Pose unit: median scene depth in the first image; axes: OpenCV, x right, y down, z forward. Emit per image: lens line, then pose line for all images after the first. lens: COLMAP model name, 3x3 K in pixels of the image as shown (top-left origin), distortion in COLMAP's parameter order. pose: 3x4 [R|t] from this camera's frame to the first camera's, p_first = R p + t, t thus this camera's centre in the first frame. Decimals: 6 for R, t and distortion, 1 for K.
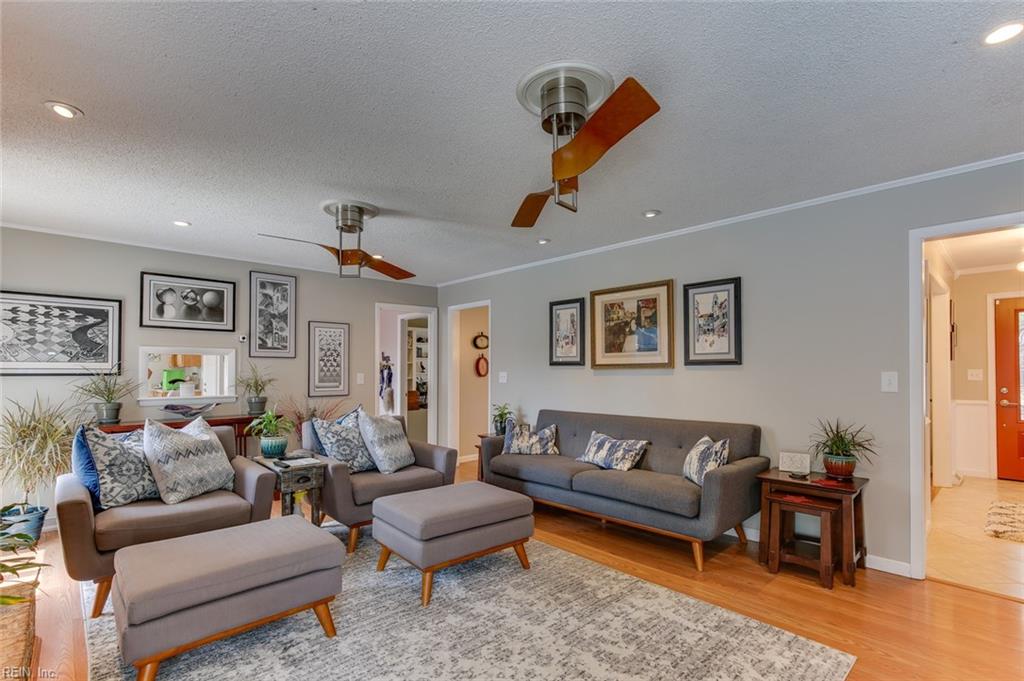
lens RADIAL K [[475.8, 0, 517.0], [0, 475.8, 366.0], [0, 0, 1]] dist [-0.005015, -0.000216]
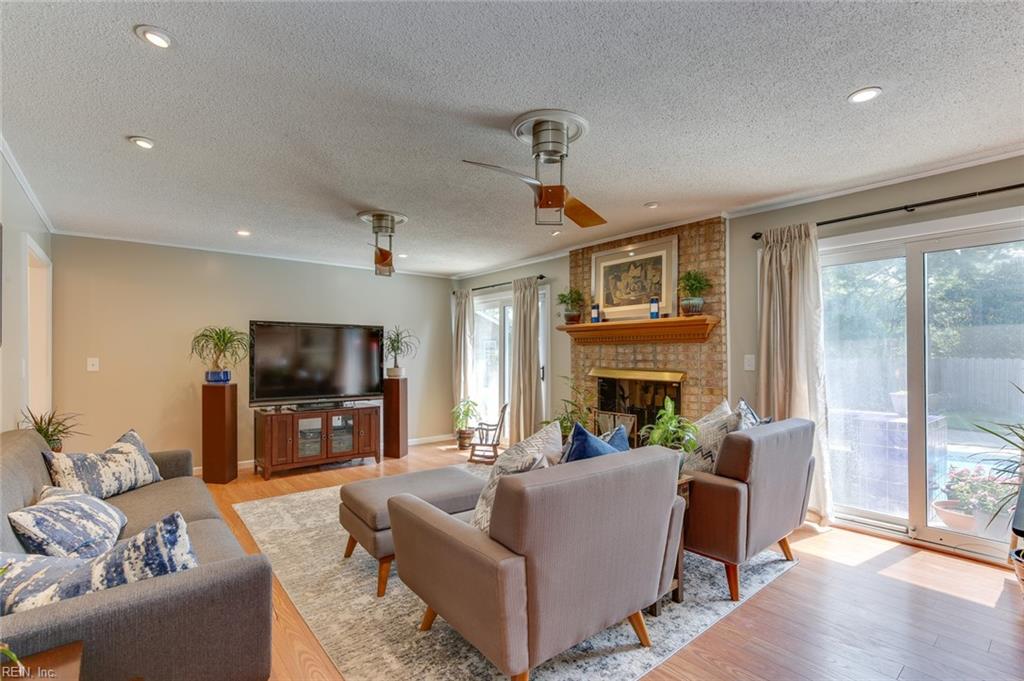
lens RADIAL K [[475.8, 0, 516.6], [0, 475.8, 345.7], [0, 0, 1]] dist [-0.005015, -0.000216]
pose [[-0.997786, 0.009105, 0.065879, -0.274642], [0.007287, 0.999587, -0.027797, 0.014452], [-0.066105, -0.027255, -0.997440, 1.367975]]
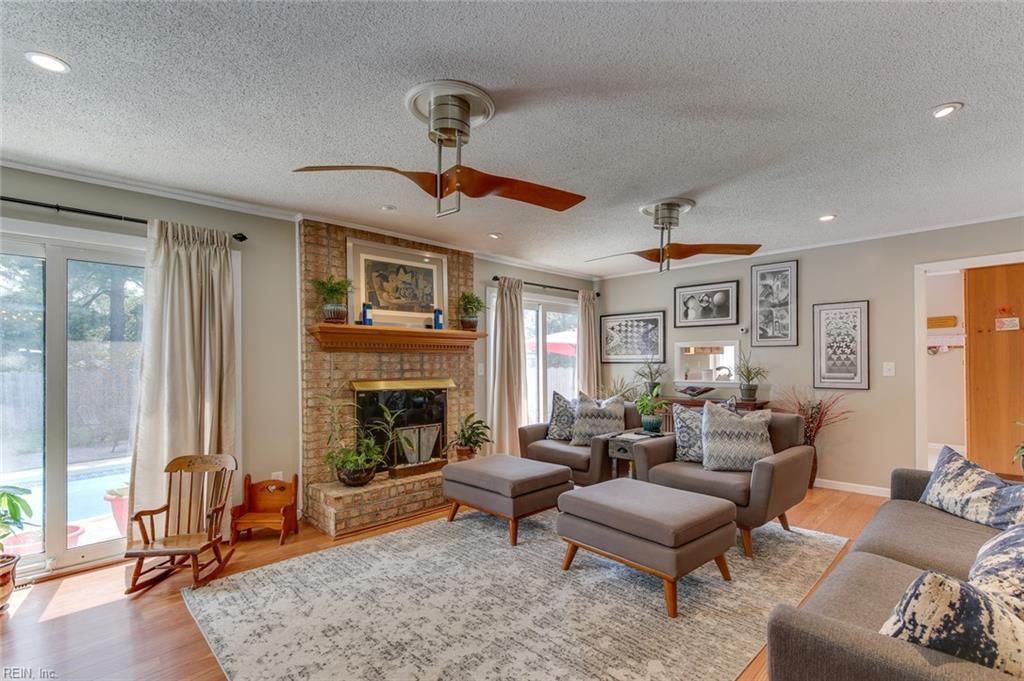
lens RADIAL K [[475.8, 0, 528.4], [0, 475.8, 357.9], [0, 0, 1]] dist [-0.005015, -0.000216]
pose [[0.036956, -0.006026, -0.999299, 0.548276], [0.016379, 0.999851, -0.005424, 0.003926], [0.999183, -0.016167, 0.037049, 0.518122]]
